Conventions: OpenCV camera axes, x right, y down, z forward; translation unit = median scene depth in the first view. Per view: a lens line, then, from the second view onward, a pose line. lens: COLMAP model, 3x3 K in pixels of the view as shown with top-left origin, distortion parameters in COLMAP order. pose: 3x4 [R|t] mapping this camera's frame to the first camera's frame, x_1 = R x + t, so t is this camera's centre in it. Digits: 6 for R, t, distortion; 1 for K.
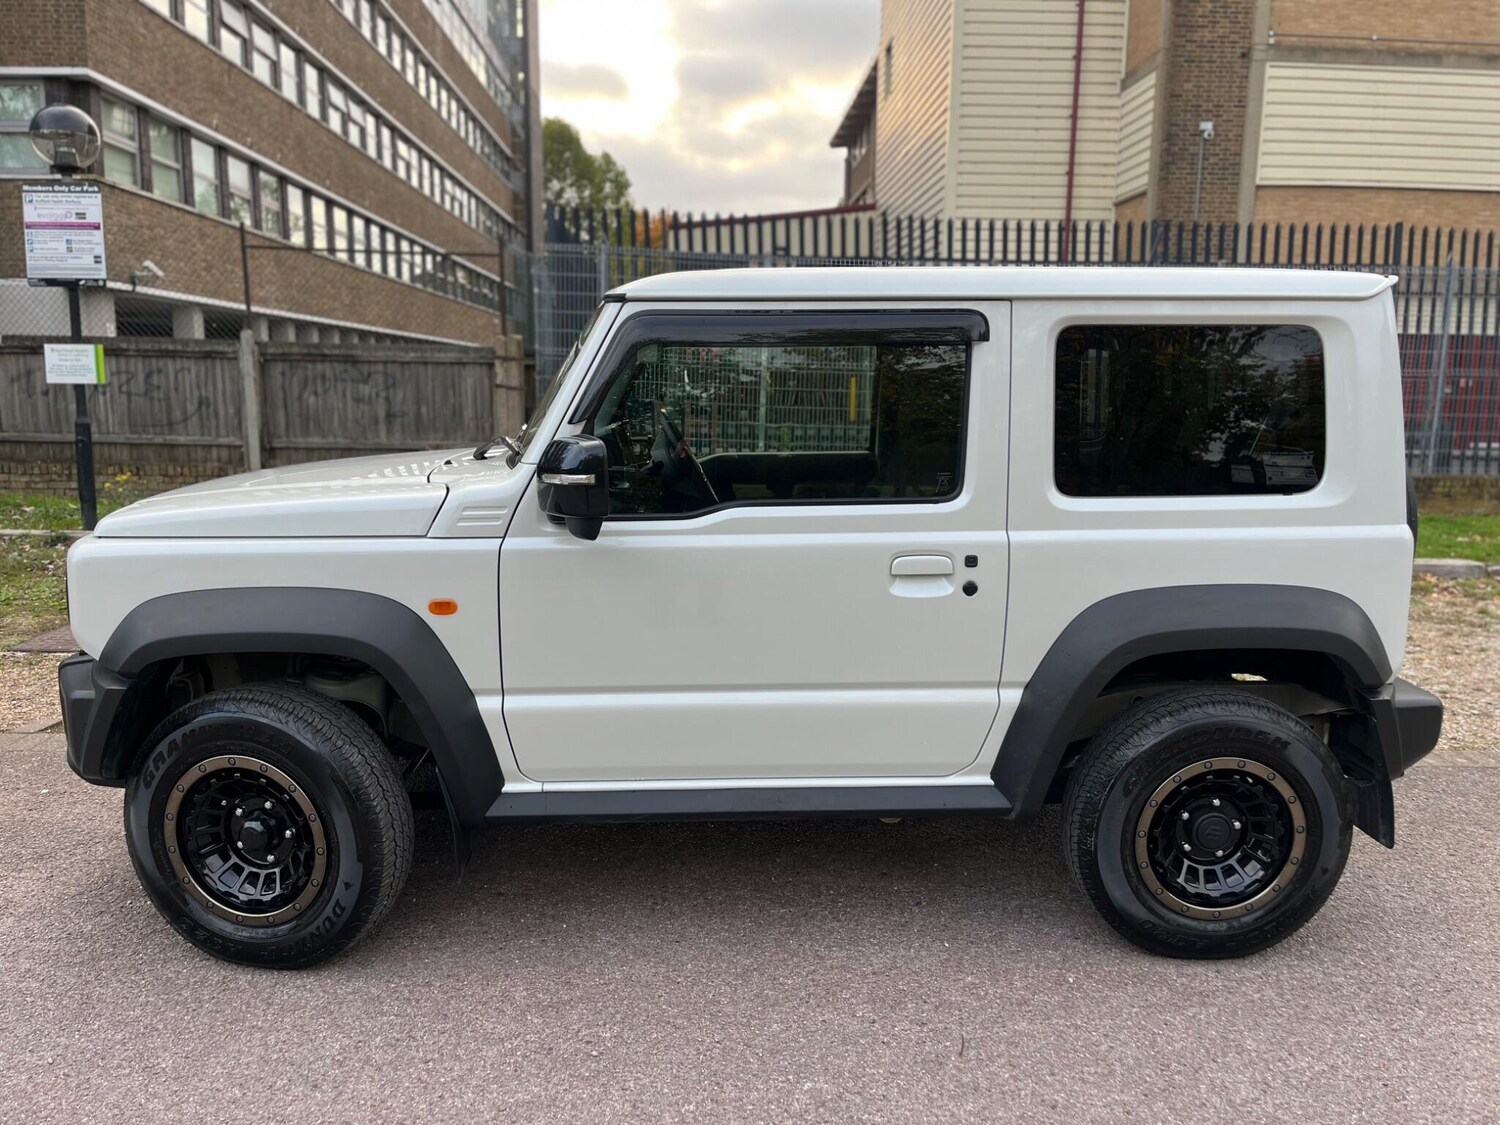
lens RADIAL K [[1171.5, 0, 743.8], [0, 1171.5, 556.0], [0, 0, 1]] dist [0.072994, -0.105791]
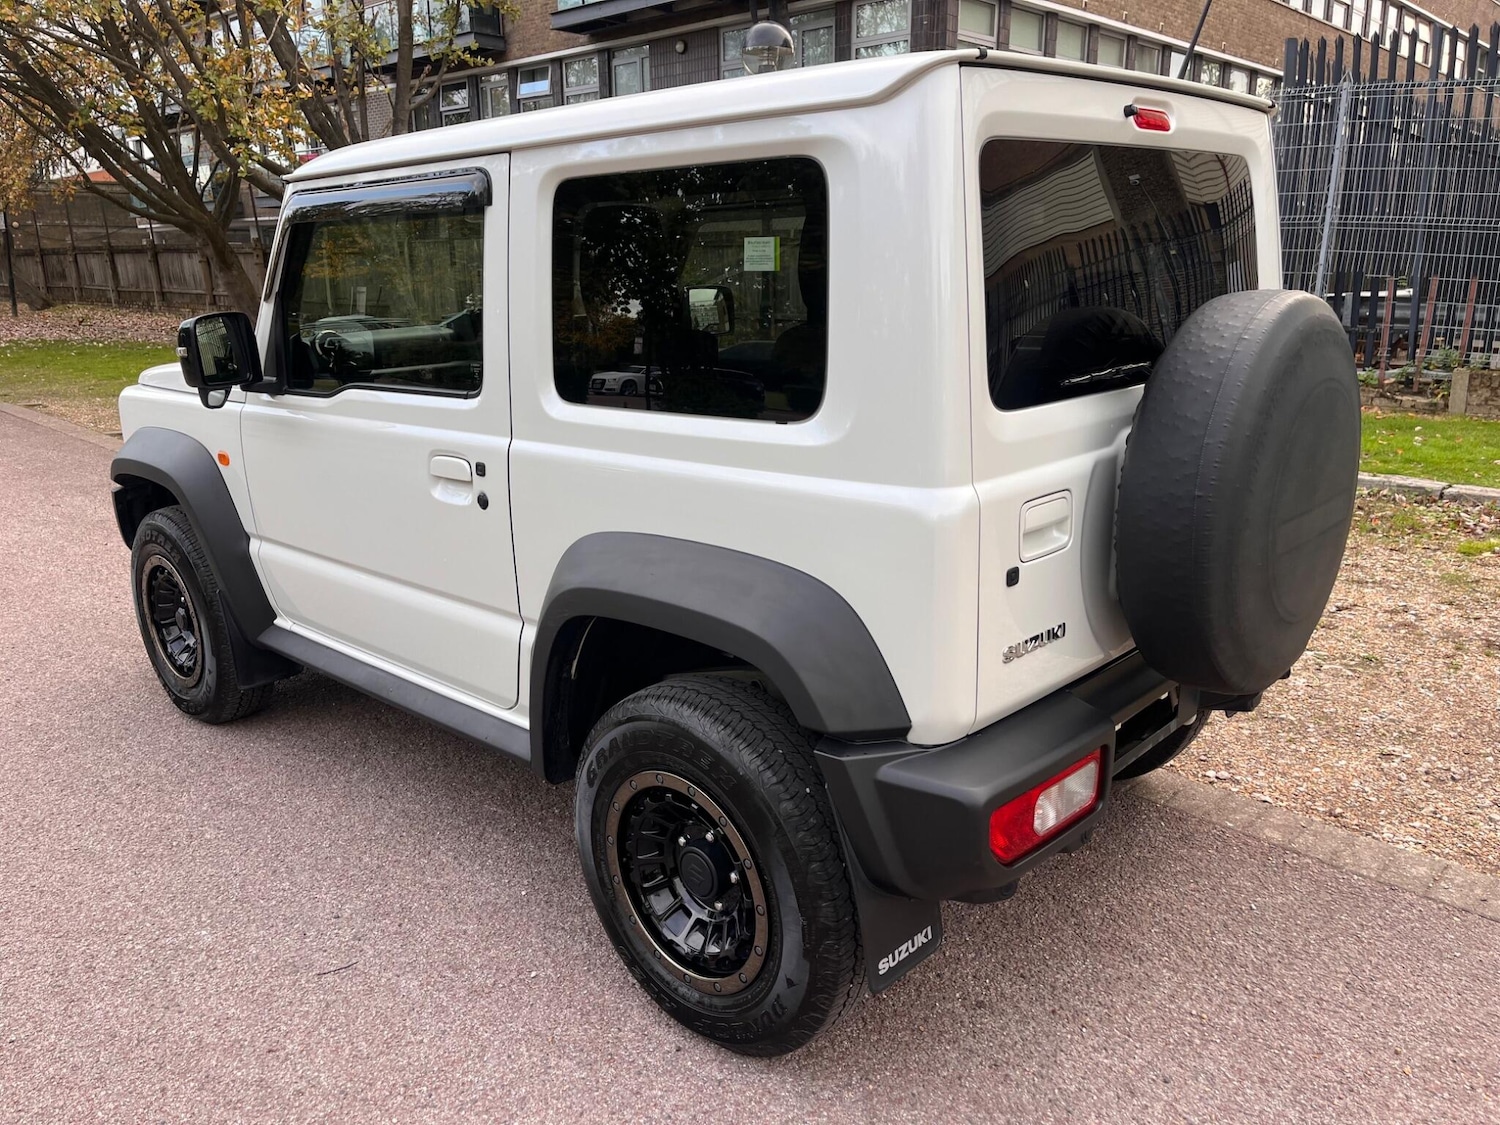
lens RADIAL K [[1171.5, 0, 745.6], [0, 1171.5, 565.6], [0, 0, 1]] dist [0.072994, -0.105791]
pose [[0.681781, 0.165653, -0.712555, 0.931329], [-0.091633, 0.985692, 0.141475, -0.064527], [0.725795, -0.031162, 0.687205, 0.532126]]
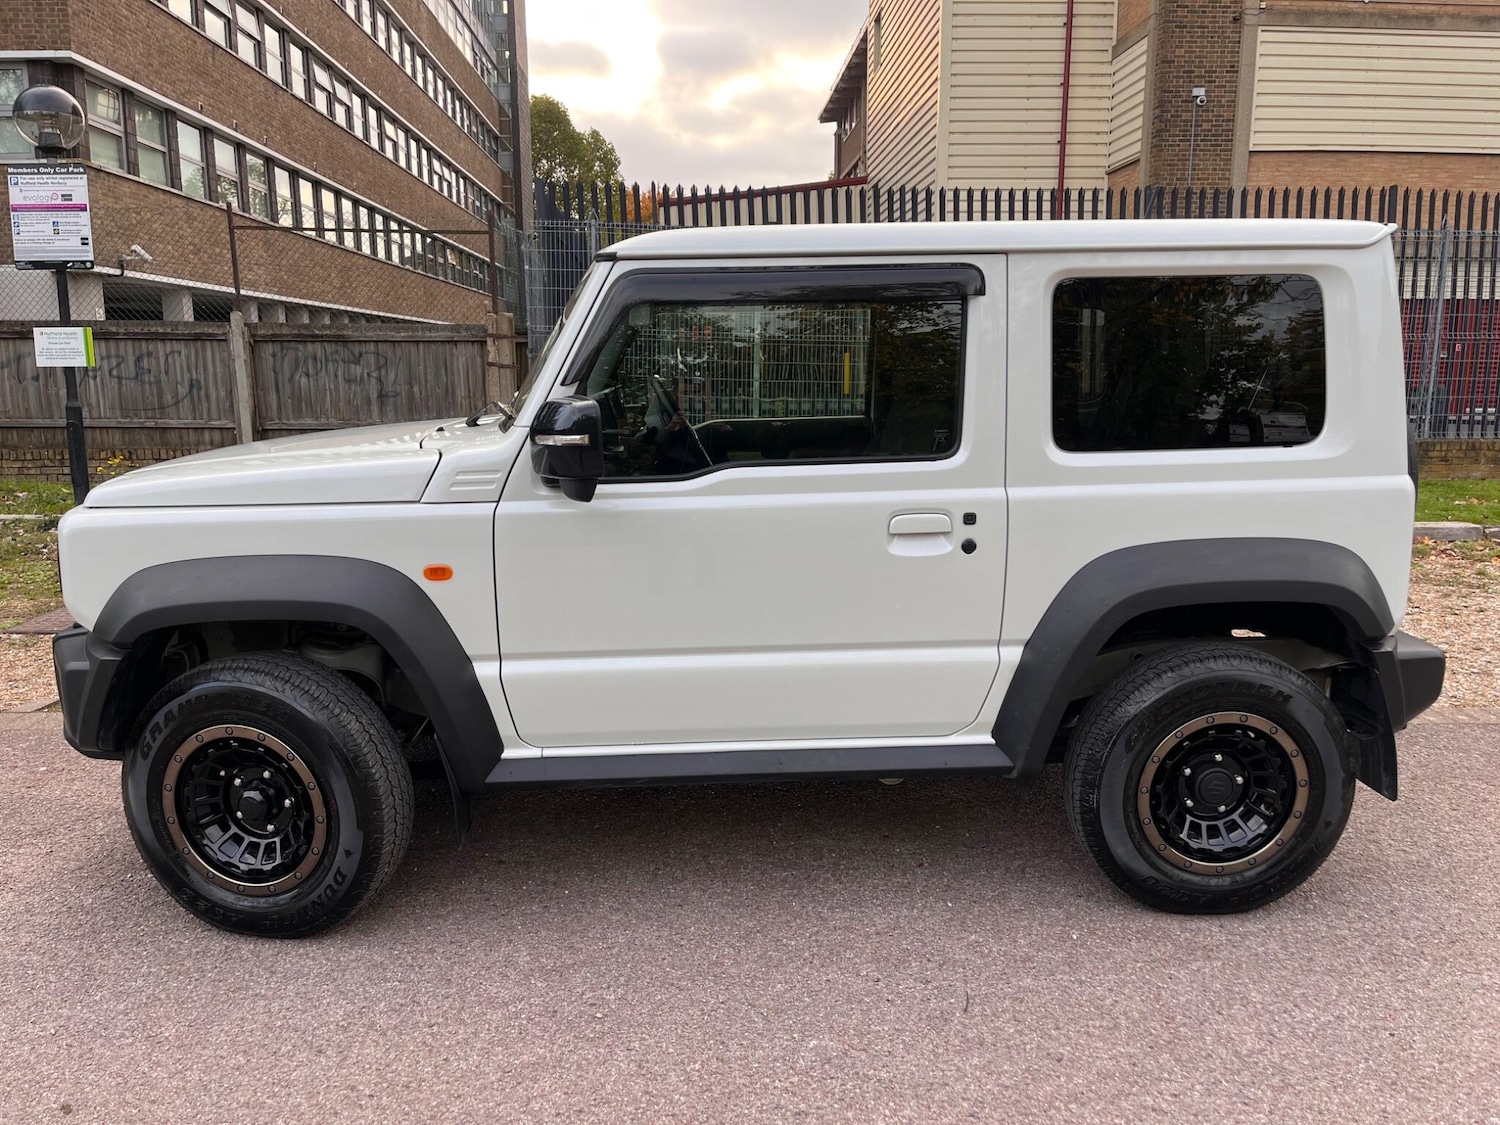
lens RADIAL K [[1171.5, 0, 740.7], [0, 1171.5, 555.1], [0, 0, 1]] dist [0.072994, -0.105791]
pose [[0.999872, -0.016020, 0.000581, -0.000797], [0.016008, 0.999738, 0.016387, 0.015459], [-0.000843, -0.016376, 0.999866, 0.007452]]
